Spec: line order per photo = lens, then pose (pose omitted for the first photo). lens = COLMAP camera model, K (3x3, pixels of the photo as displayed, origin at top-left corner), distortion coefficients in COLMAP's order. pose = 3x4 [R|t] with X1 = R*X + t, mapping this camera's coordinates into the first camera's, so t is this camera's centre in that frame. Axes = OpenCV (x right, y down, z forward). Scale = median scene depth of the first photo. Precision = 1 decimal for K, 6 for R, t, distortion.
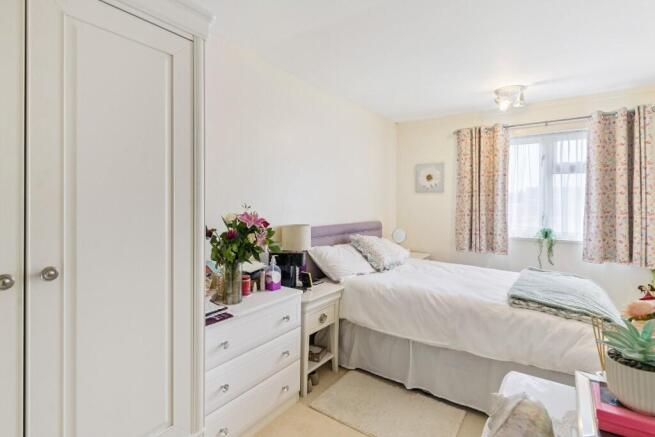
lens RADIAL K [[317.8, 0, 329.2], [0, 317.8, 207.7], [0, 0, 1]] dist [0.000609, -0.000101]
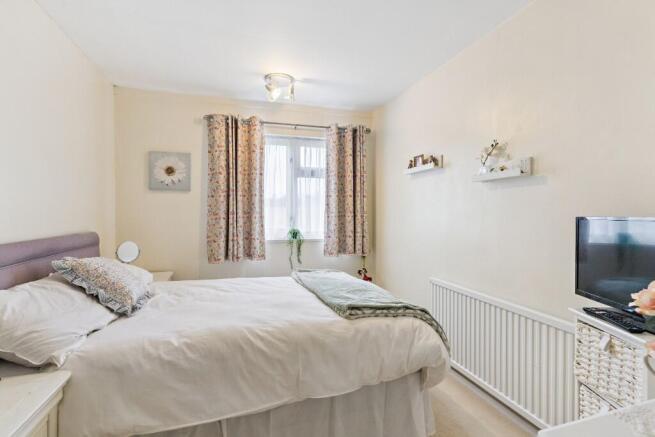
lens RADIAL K [[309.6, 0, 327.5], [0, 309.6, 218.5], [0, 0, 1]] dist [-0.000682, -0.000101]
pose [[0.599223, -0.022769, 0.800258, -0.061349], [0.017768, 0.999727, 0.015140, 0.016995], [-0.800385, 0.005147, 0.599465, 0.308872]]
